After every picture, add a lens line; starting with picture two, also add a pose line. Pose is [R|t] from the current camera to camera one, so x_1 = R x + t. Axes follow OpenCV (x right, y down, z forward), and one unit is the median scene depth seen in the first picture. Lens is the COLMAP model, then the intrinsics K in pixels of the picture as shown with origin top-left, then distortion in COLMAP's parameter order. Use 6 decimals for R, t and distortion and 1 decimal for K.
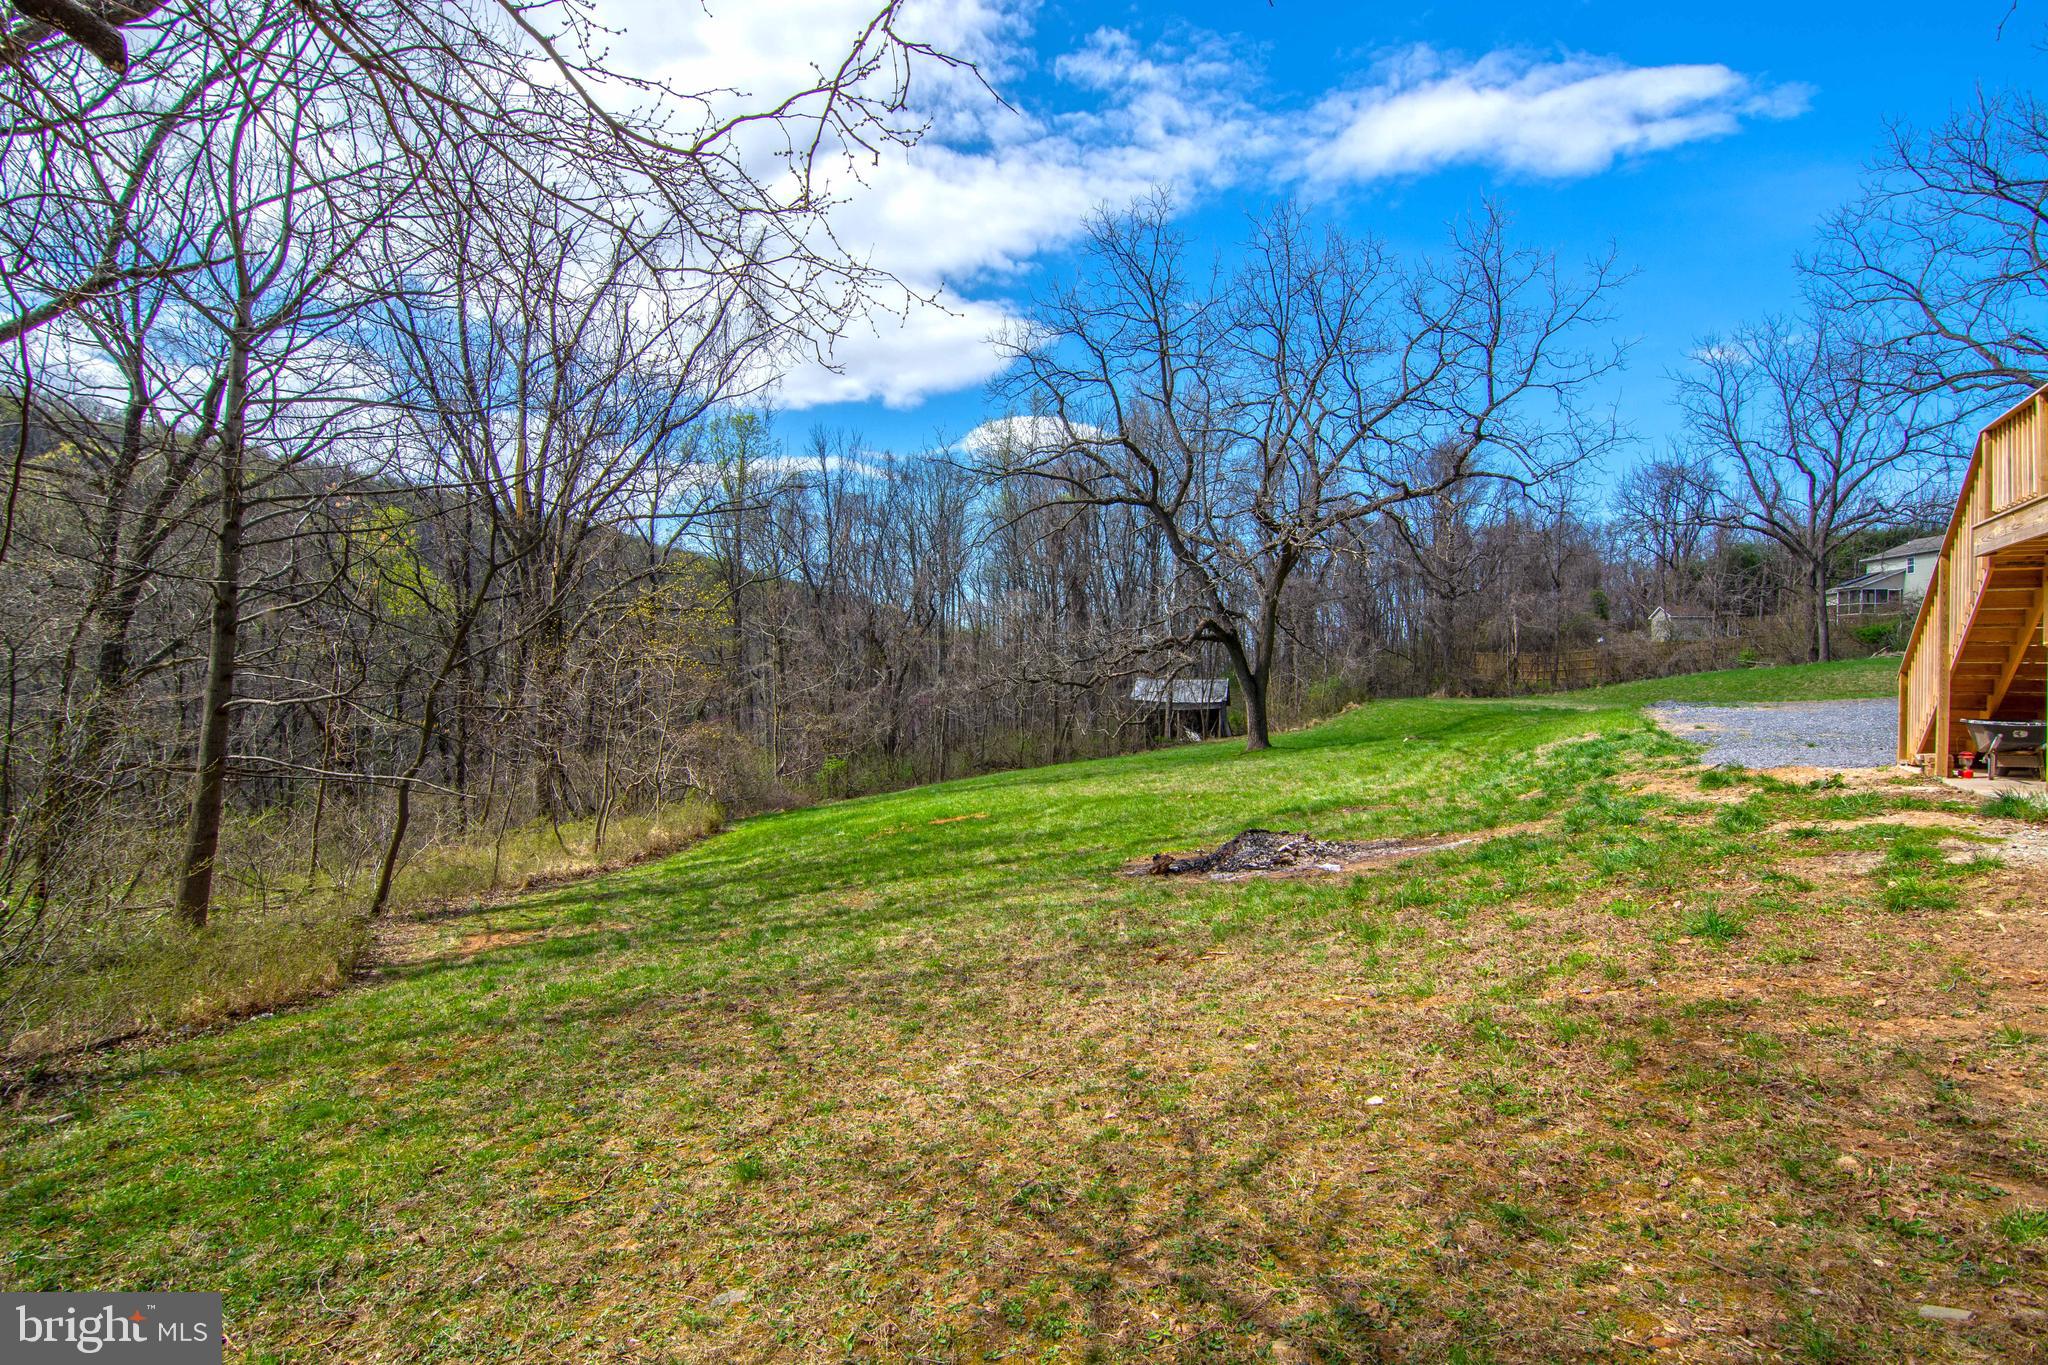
lens RADIAL K [[994.2, 0, 1025.0], [0, 994.2, 671.0], [0, 0, 1]] dist [-0.008375, -0.008419]
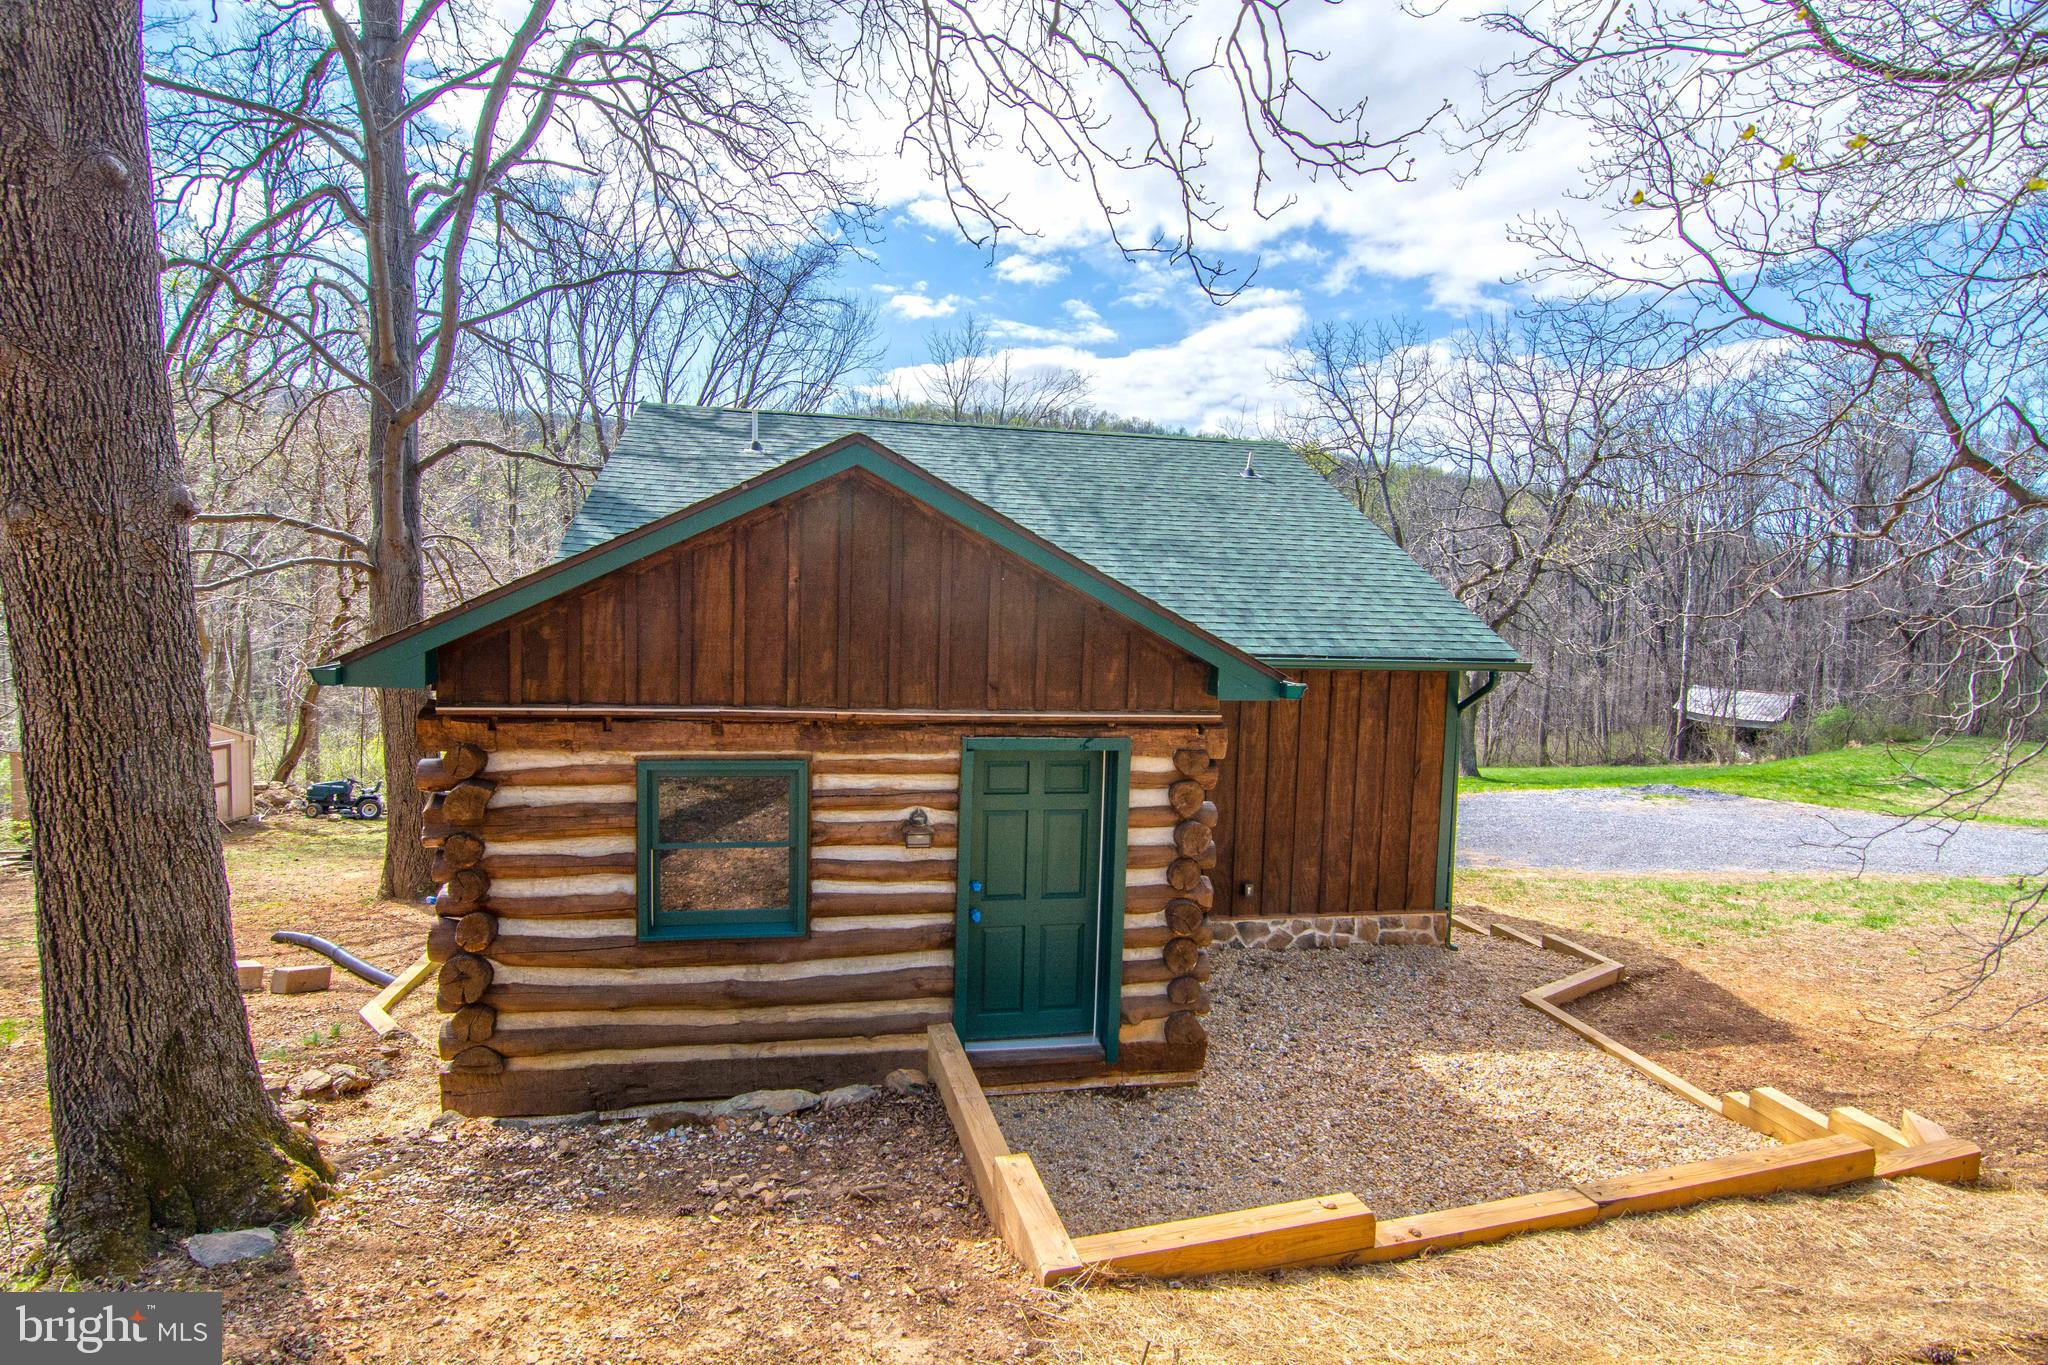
lens RADIAL K [[994.2, 0, 1019.6], [0, 994.2, 673.3], [0, 0, 1]] dist [-0.008375, -0.008419]
pose [[0.672937, 0.069312, -0.736445, 1.691561], [-0.020316, 0.996956, 0.075267, -0.265683], [0.739421, -0.035689, 0.672297, -0.328412]]
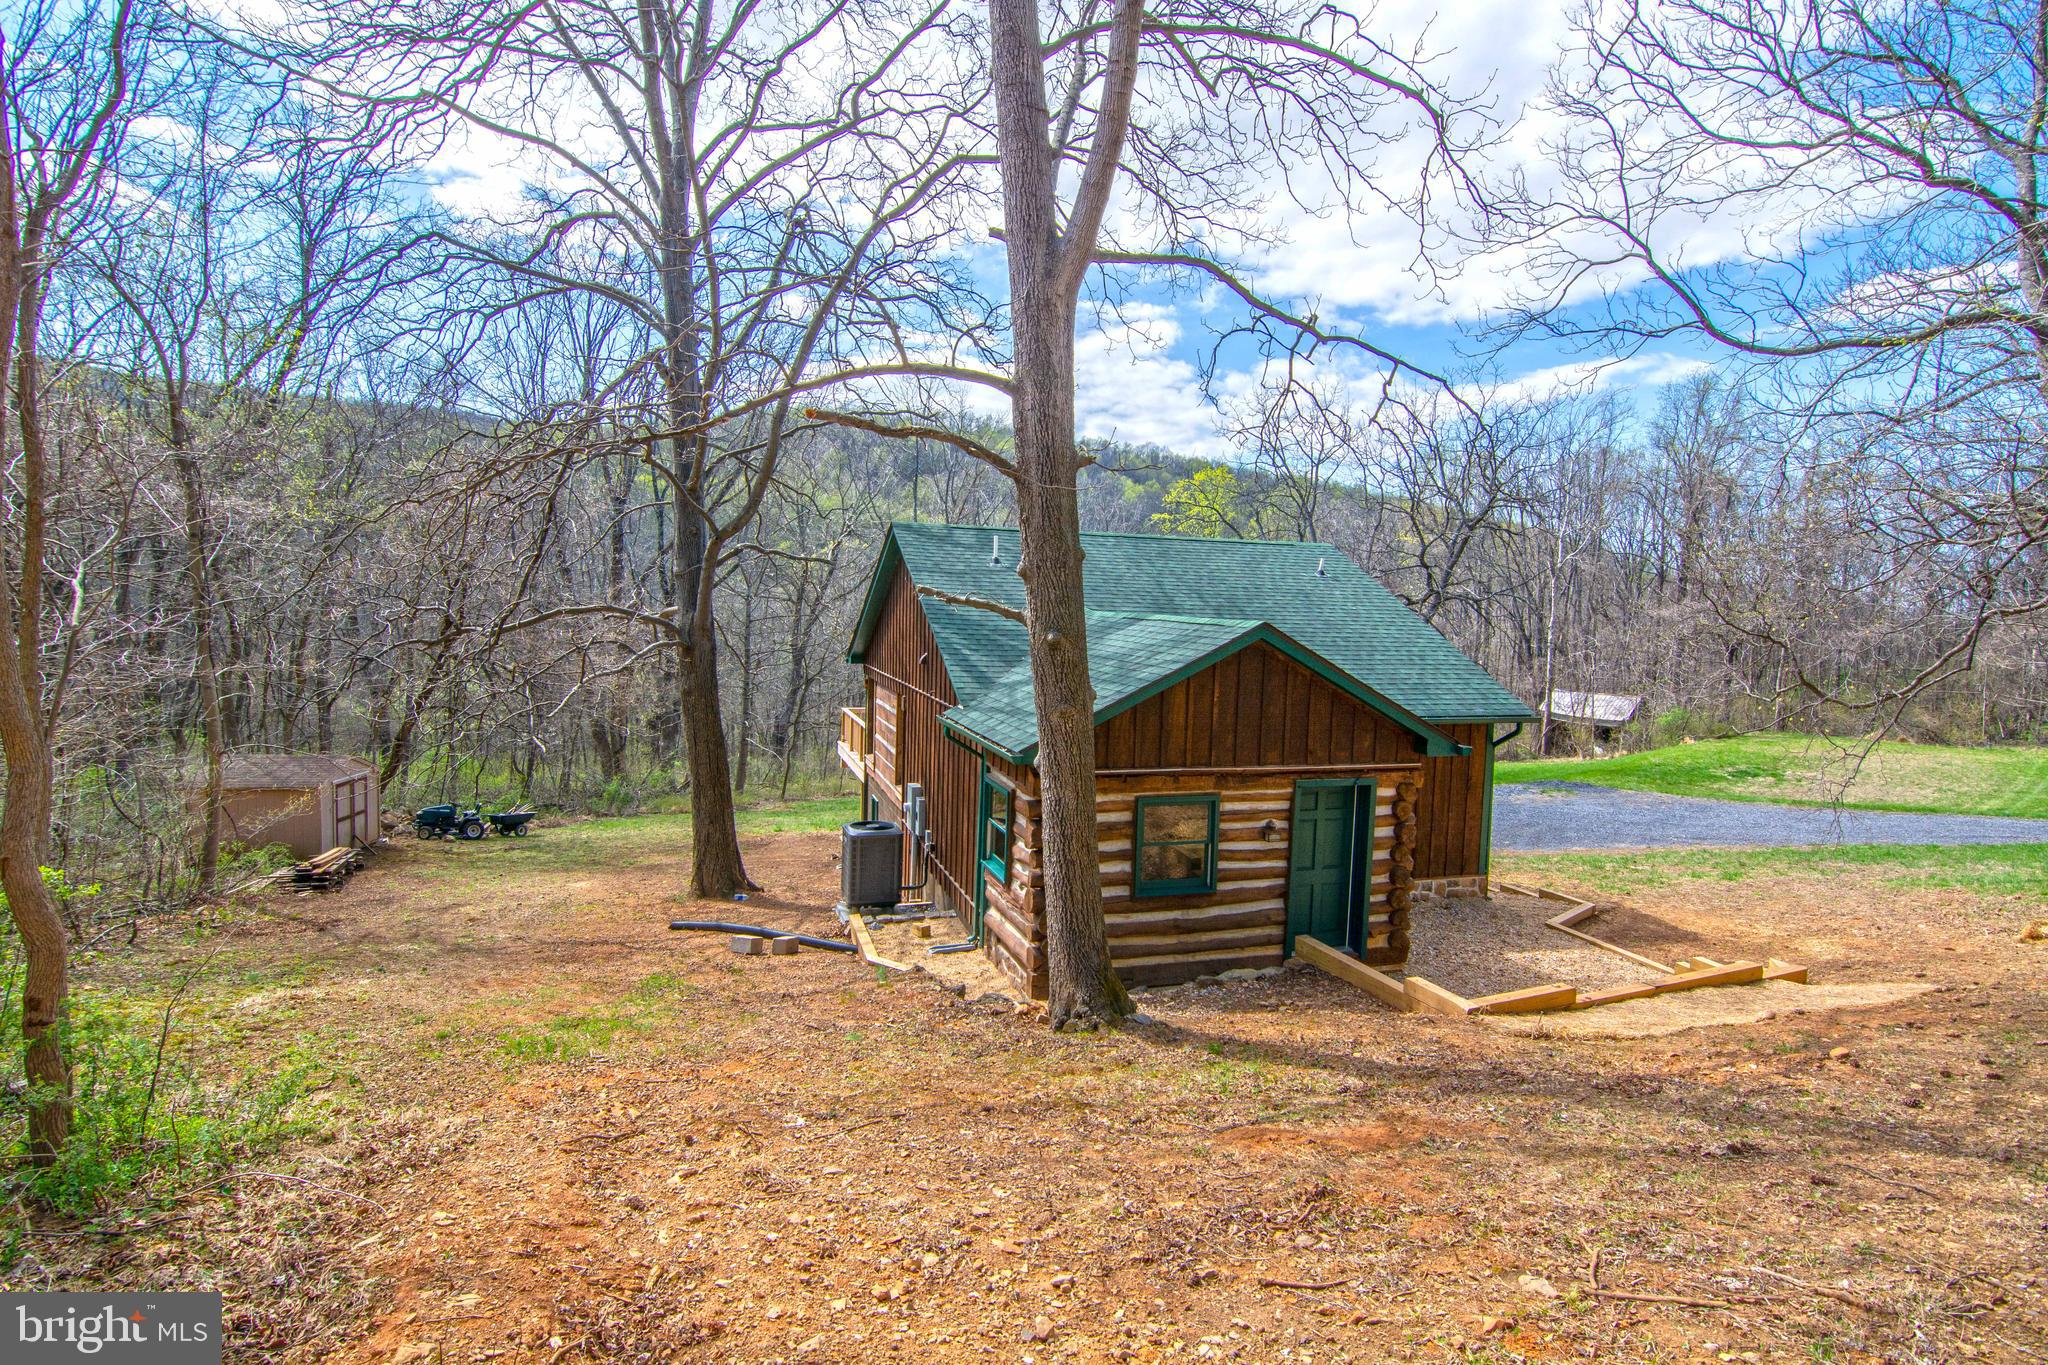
lens RADIAL K [[994.2, 0, 1019.0], [0, 994.2, 674.8], [0, 0, 1]] dist [-0.008375, -0.008419]
pose [[0.755406, 0.062162, -0.652302, 1.698471], [-0.018674, 0.997128, 0.073397, -0.328141], [0.654991, -0.043263, 0.754397, -0.708183]]
